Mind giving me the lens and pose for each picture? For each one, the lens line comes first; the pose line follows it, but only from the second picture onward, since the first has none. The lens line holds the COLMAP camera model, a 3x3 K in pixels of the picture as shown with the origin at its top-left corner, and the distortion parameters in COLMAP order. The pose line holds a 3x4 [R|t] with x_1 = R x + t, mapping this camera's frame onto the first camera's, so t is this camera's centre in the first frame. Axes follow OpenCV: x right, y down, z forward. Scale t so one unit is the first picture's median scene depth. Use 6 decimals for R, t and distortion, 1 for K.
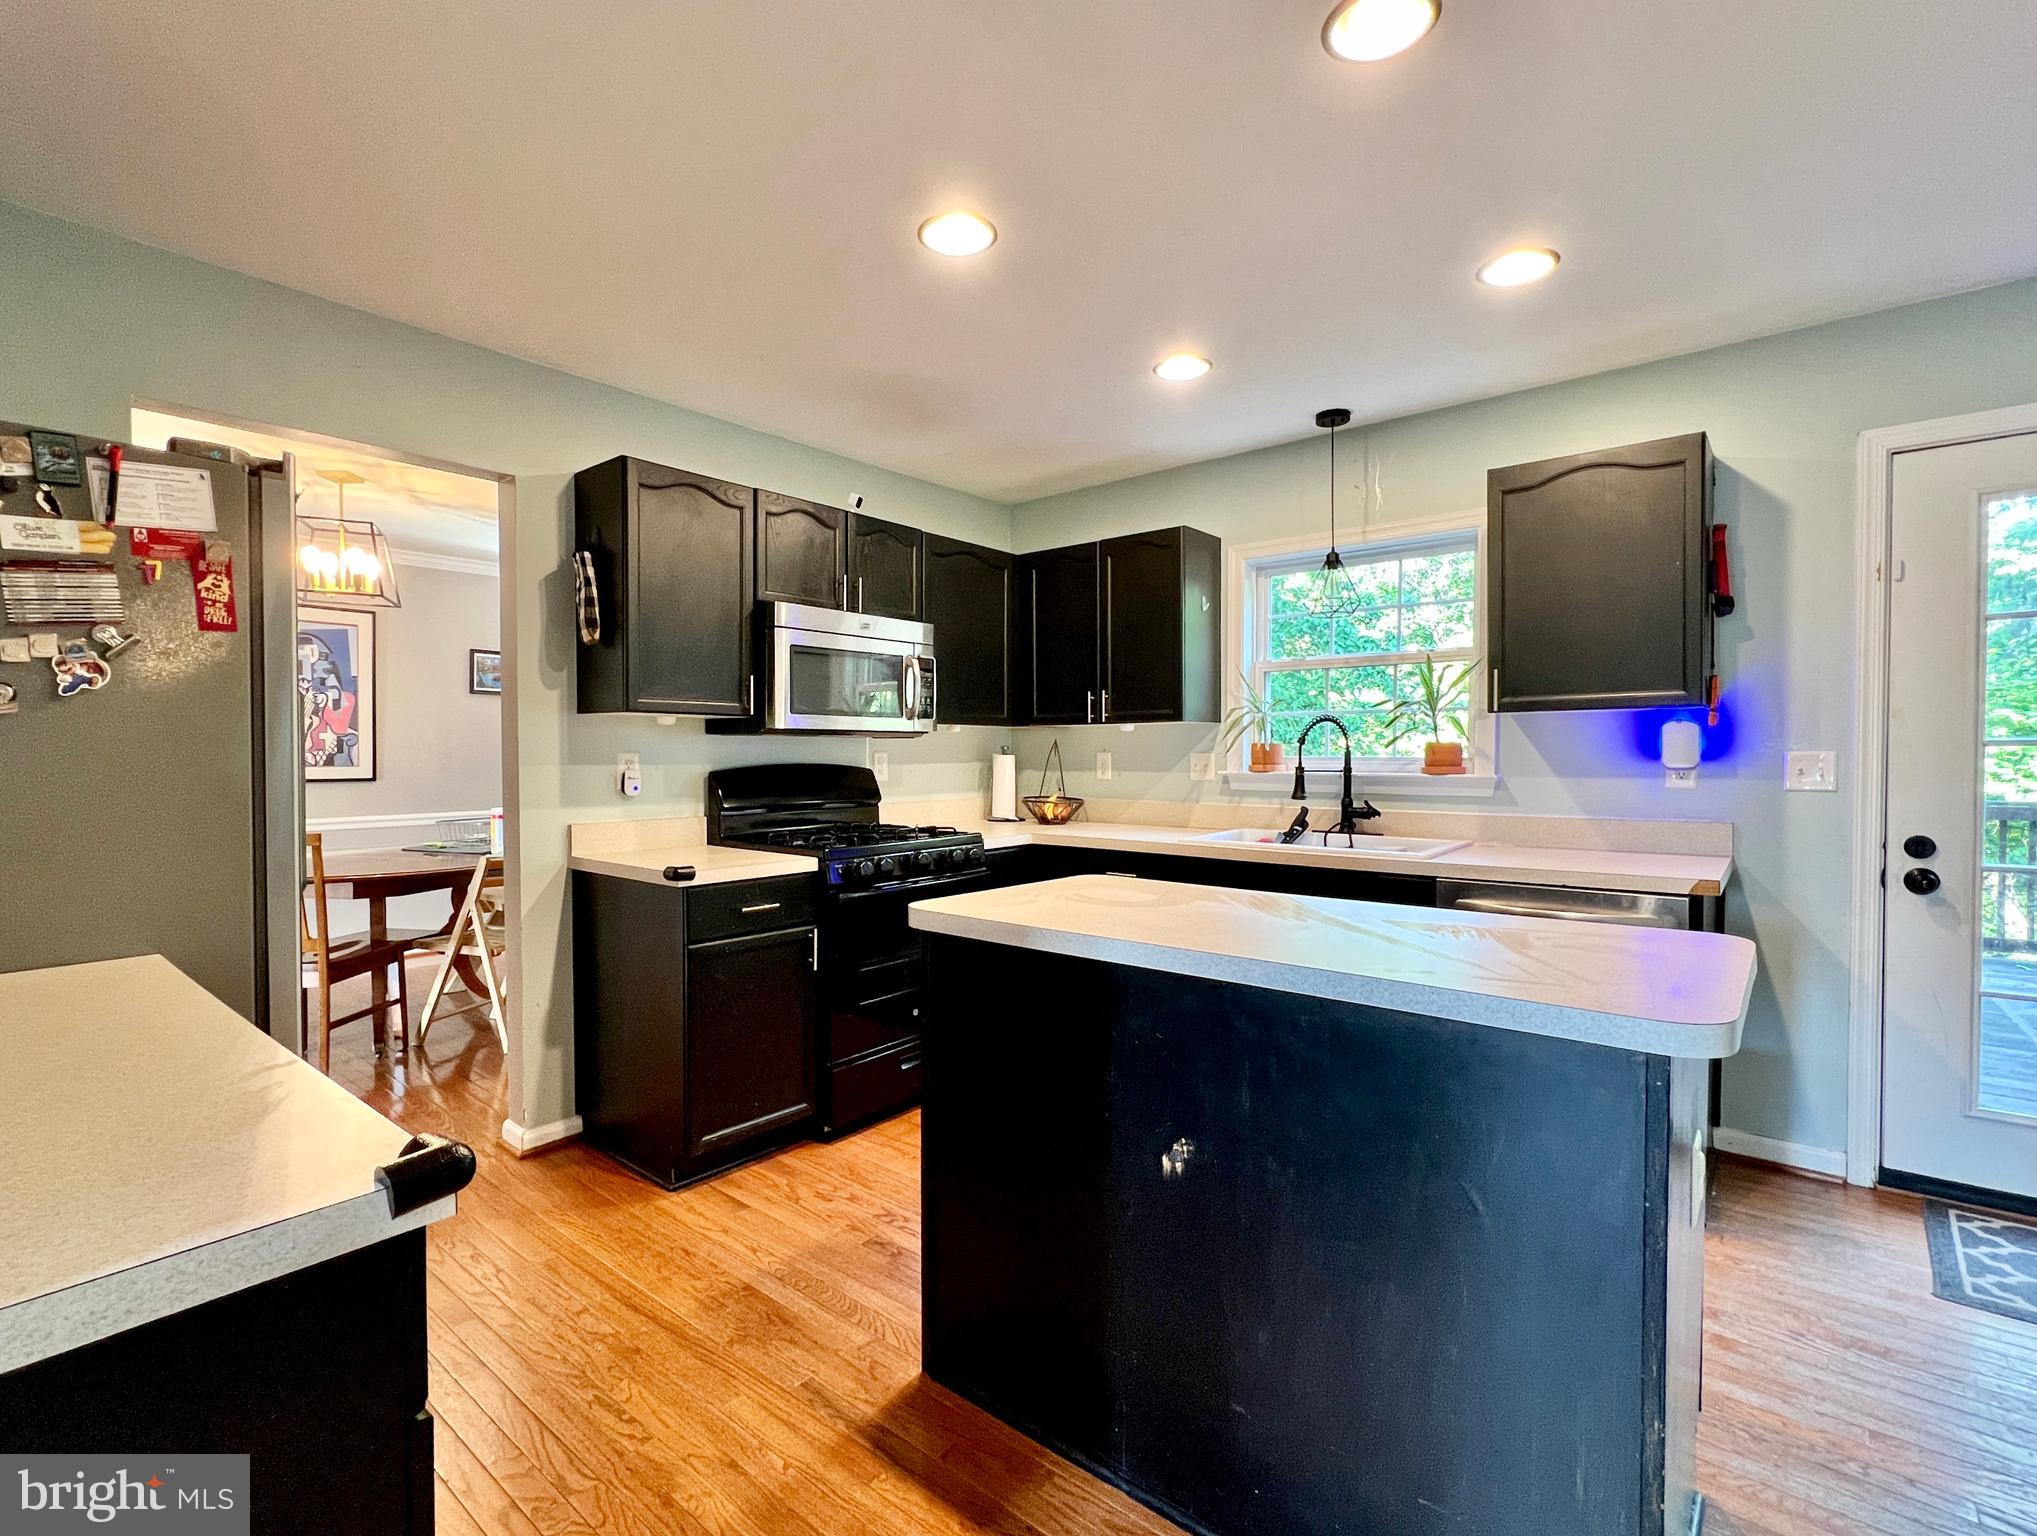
lens RADIAL K [[941.4, 0, 1018.5], [0, 941.4, 768.0], [0, 0, 1]] dist [-0.000360, -0.000106]
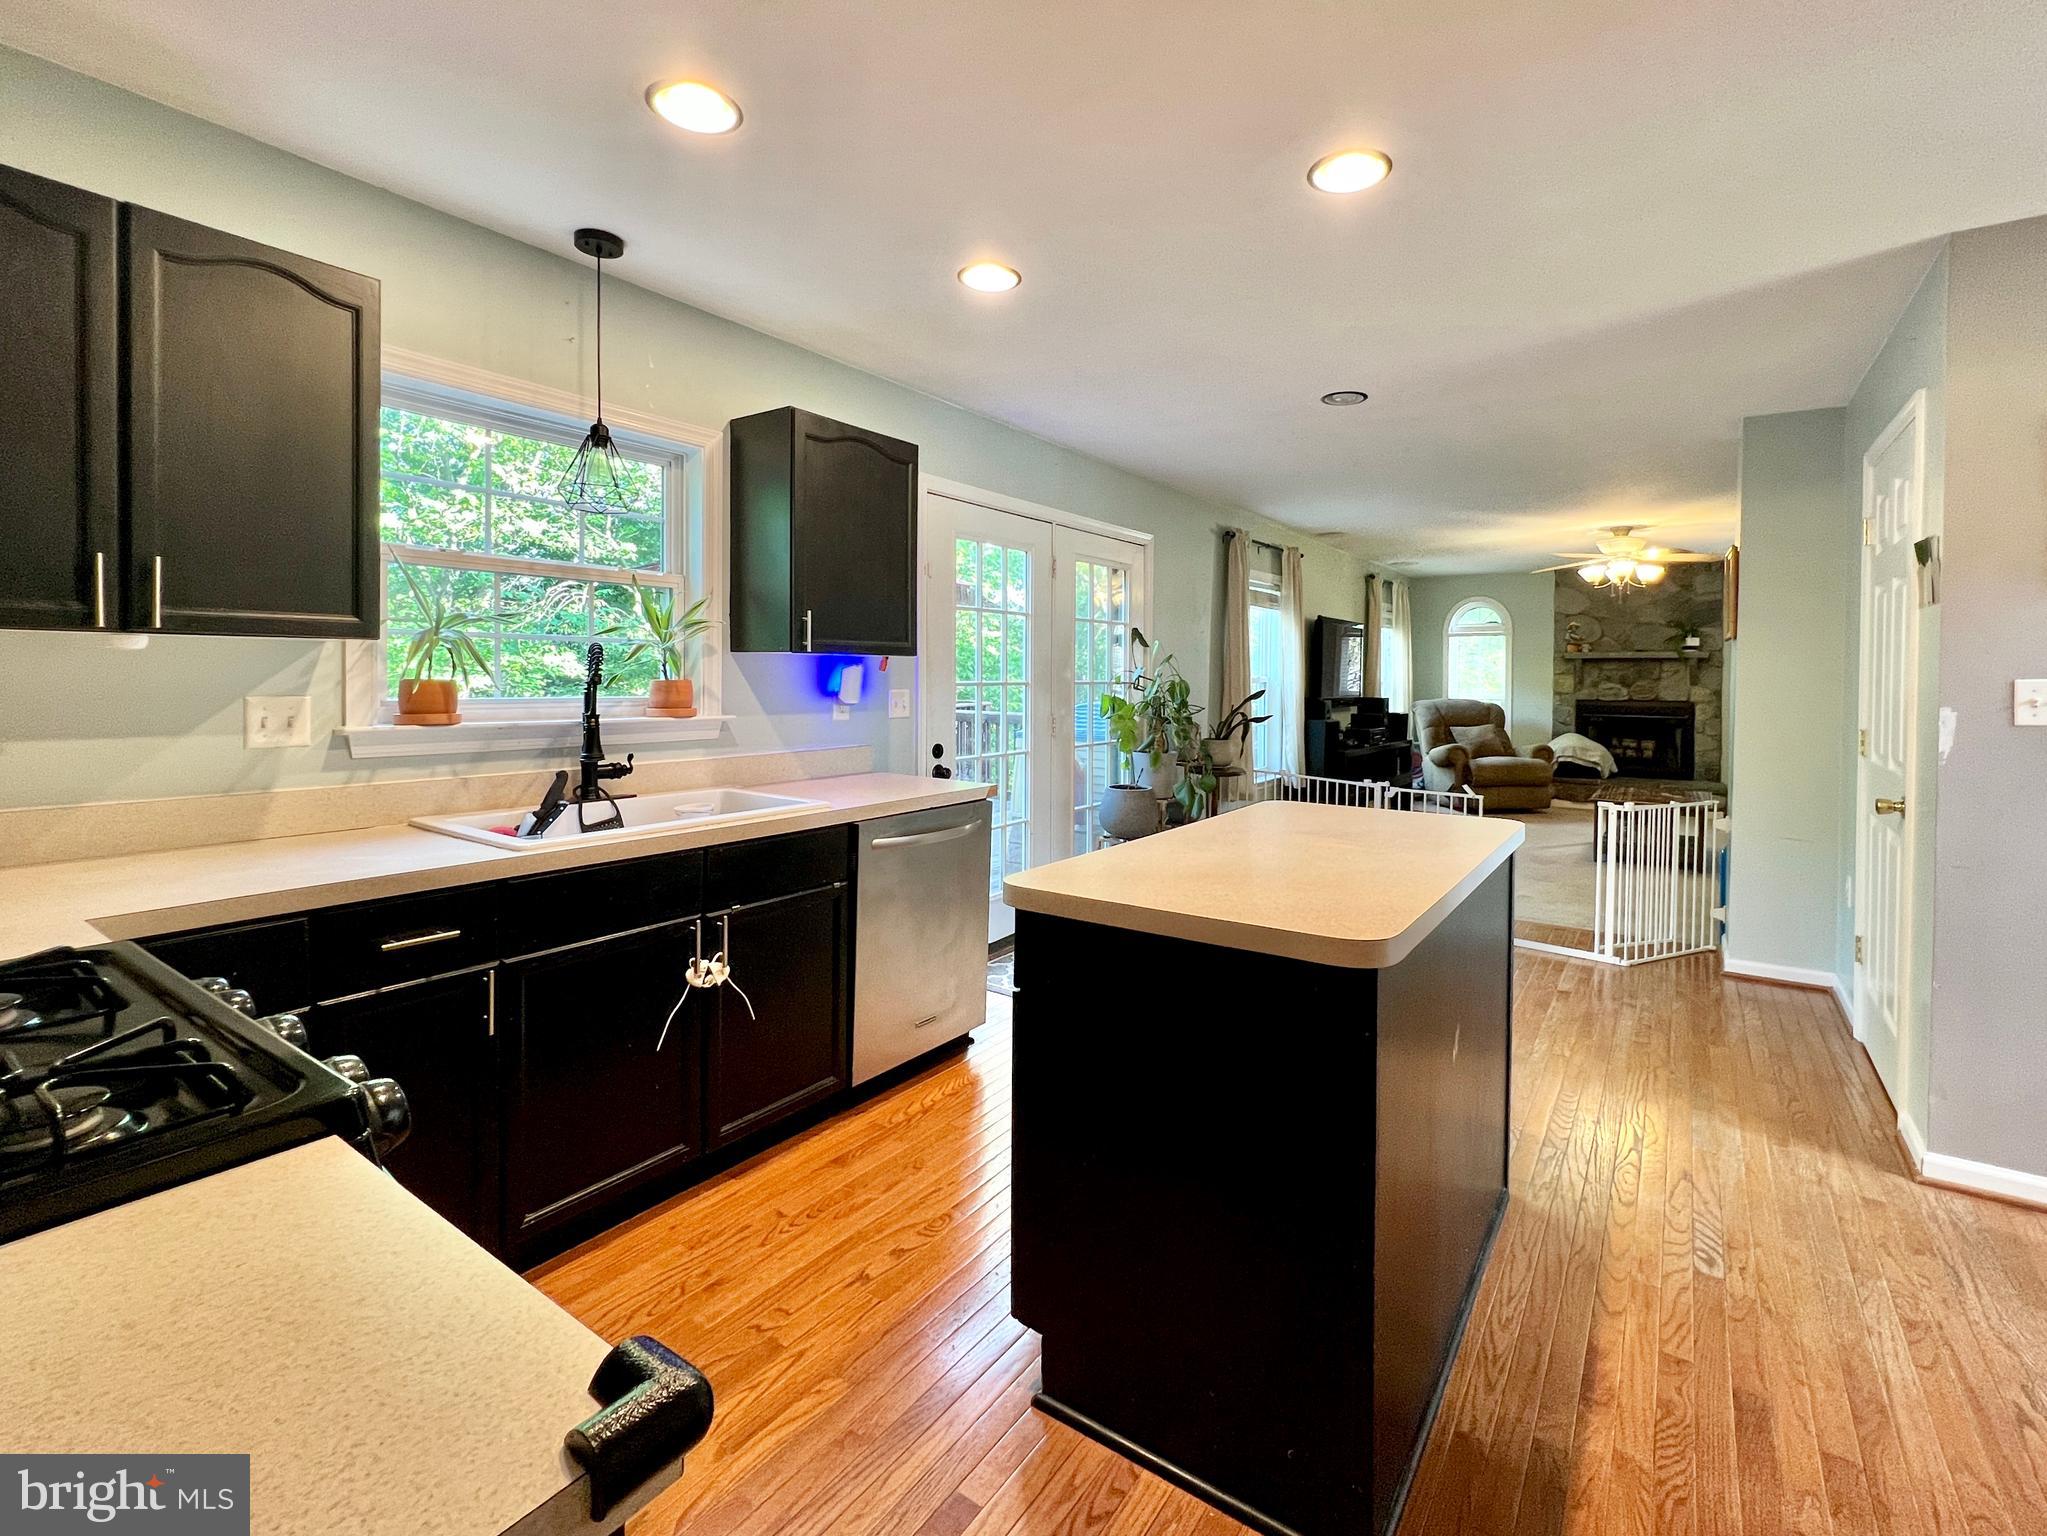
lens RADIAL K [[902.8, 0, 1054.2], [0, 902.8, 695.3], [0, 0, 1]] dist [-0.011367, -0.000002]
pose [[-0.070550, -0.017474, 0.997355, -0.423177], [0.010149, 0.999782, 0.018234, -0.025676], [-0.997457, 0.011409, -0.070357, 0.724387]]
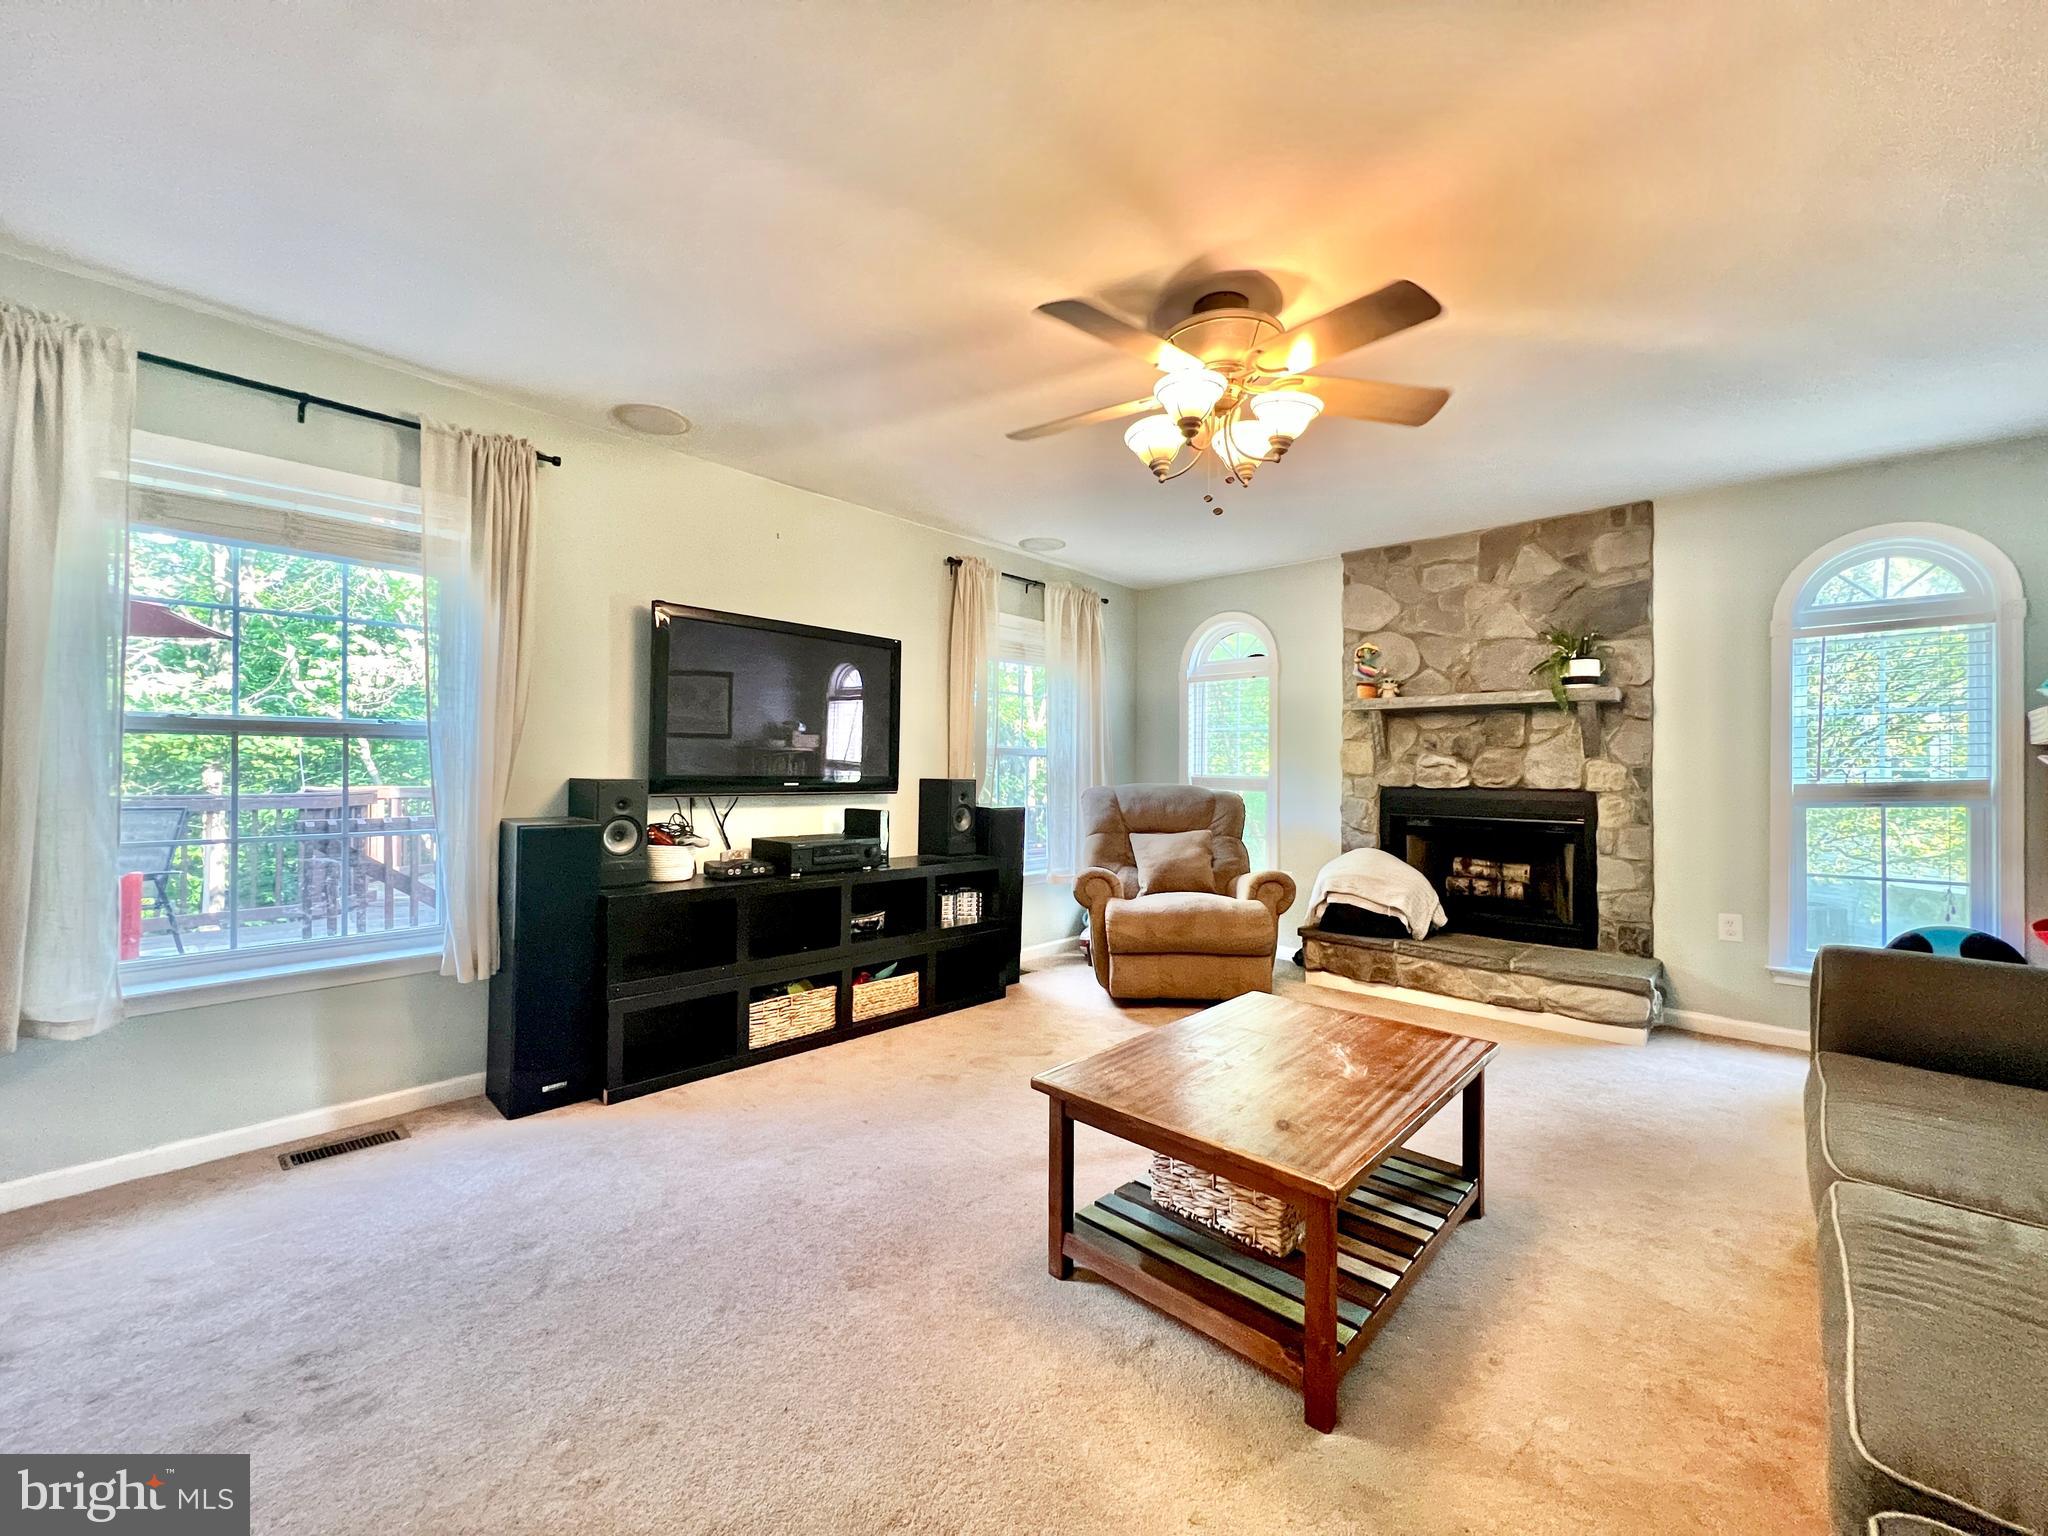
lens RADIAL K [[821.3, 0, 1026.9], [0, 821.3, 762.7], [0, 0, 1]] dist [-0.000338, 0.000285]
pose [[0.050764, 0.013868, 0.998614, 0.867326], [0.006962, 0.999874, -0.014240, 0.032342], [-0.998686, 0.007675, 0.050661, -0.603305]]
